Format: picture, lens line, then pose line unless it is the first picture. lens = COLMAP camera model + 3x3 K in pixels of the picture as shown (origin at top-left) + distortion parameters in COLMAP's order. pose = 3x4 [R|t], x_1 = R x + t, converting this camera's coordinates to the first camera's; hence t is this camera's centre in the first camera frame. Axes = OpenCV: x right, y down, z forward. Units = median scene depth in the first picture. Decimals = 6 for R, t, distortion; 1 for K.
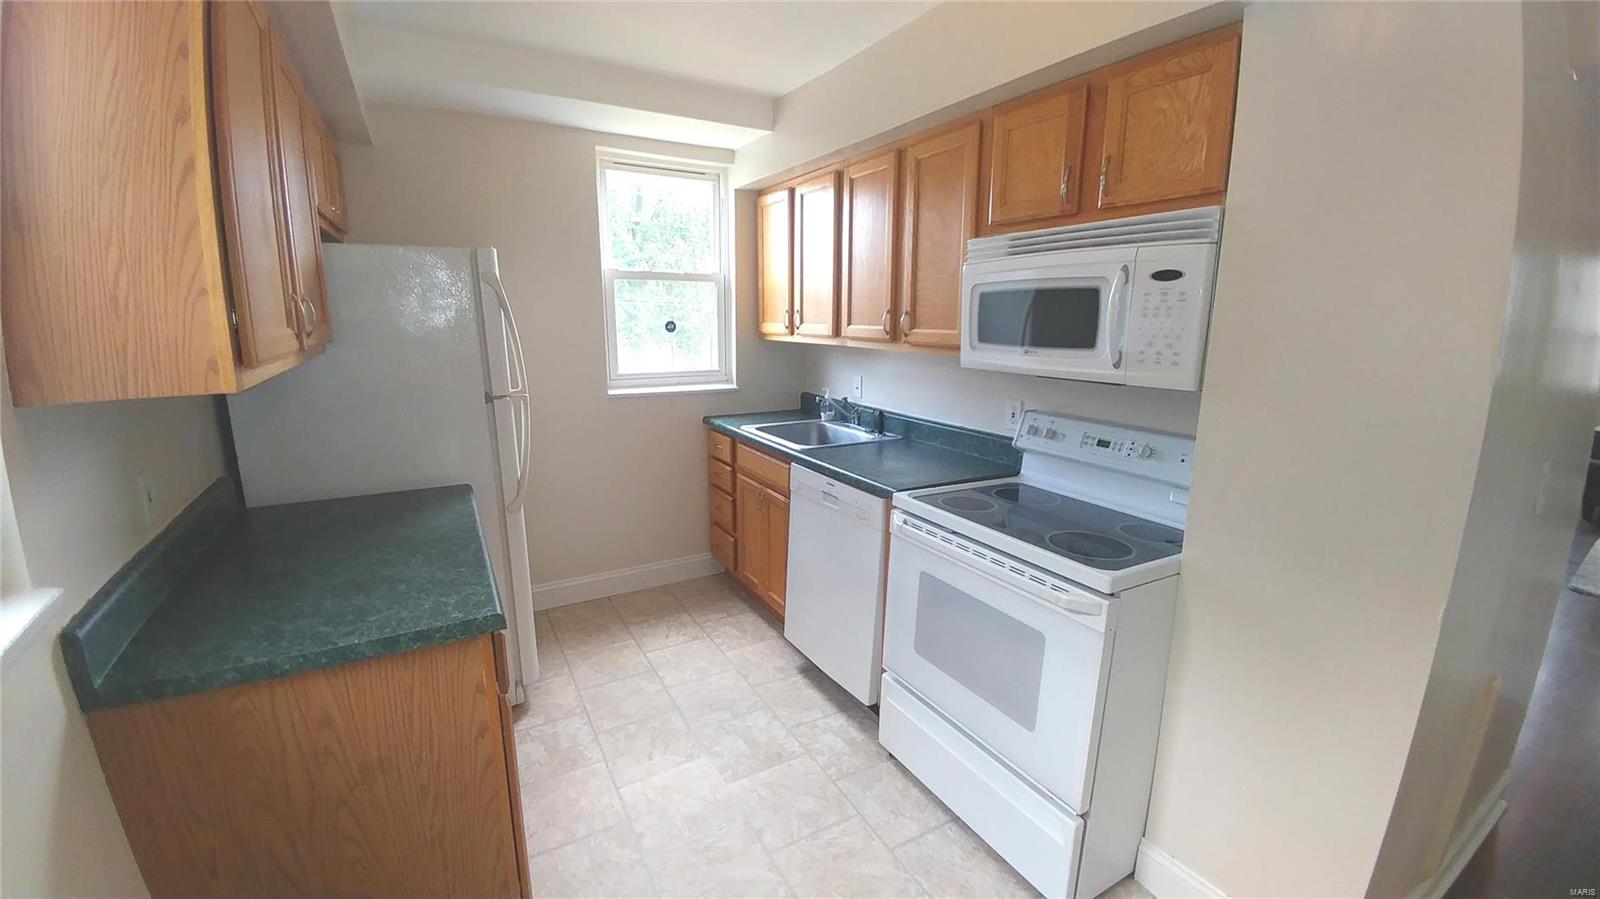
lens RADIAL K [[658.4, 0, 789.0], [0, 658.4, 450.8], [0, 0, 1]] dist [0.004752, -0.000073]
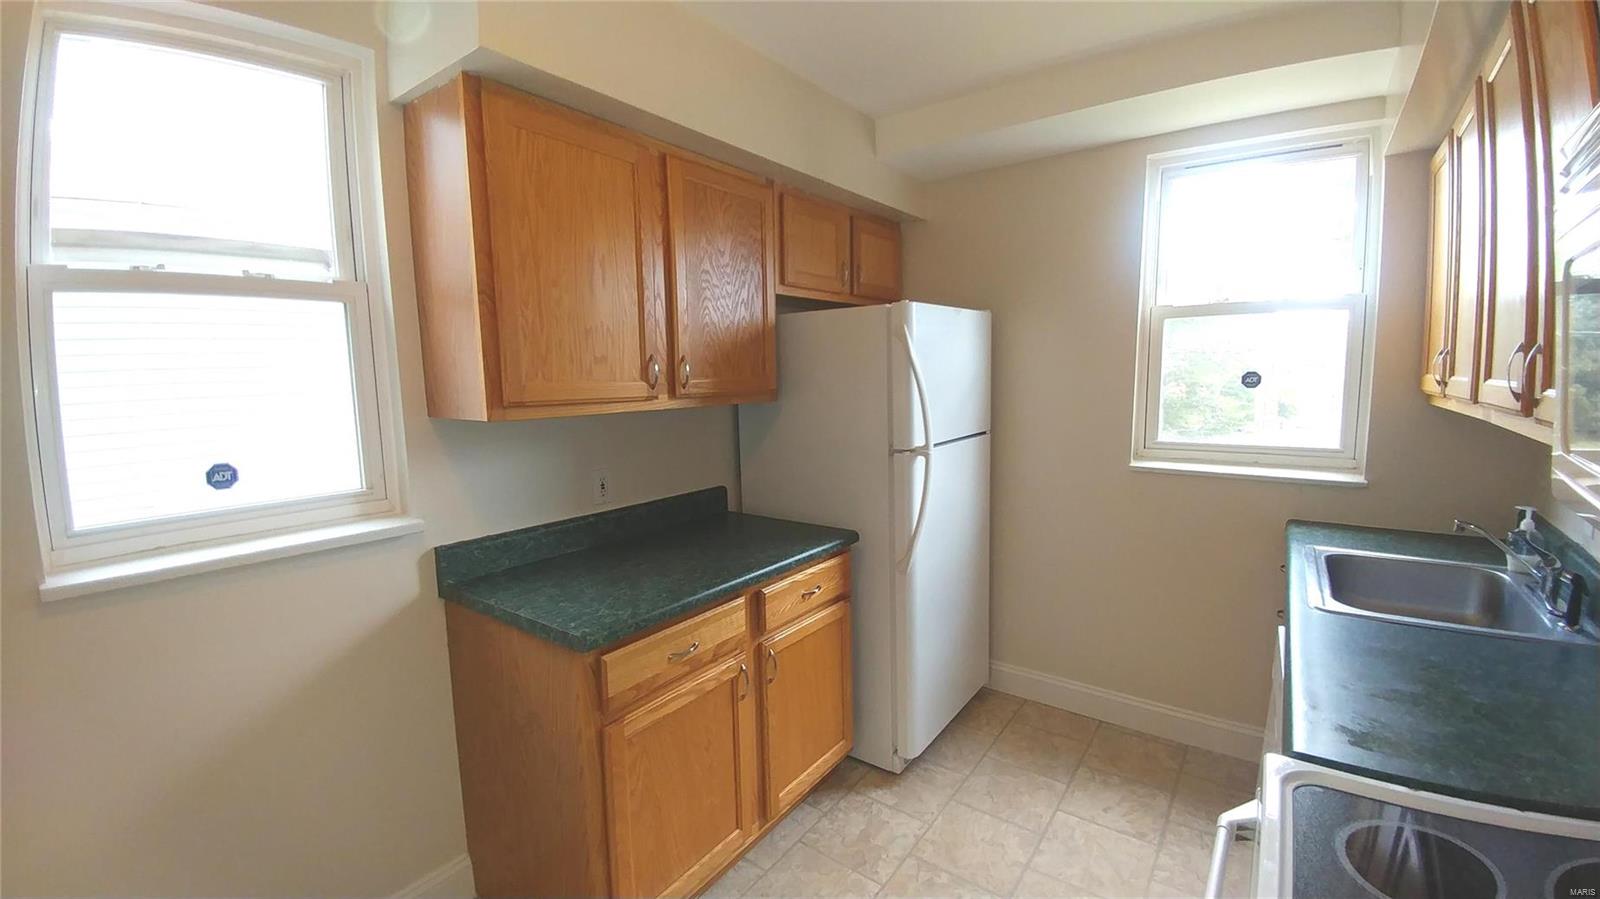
lens RADIAL K [[658.4, 0, 794.7], [0, 658.4, 446.0], [0, 0, 1]] dist [0.004752, -0.000073]
pose [[0.413797, 0.095221, -0.905375, 0.314353], [-0.170035, 0.985098, 0.025892, -0.073053], [0.894349, 0.143232, 0.423822, 0.370751]]
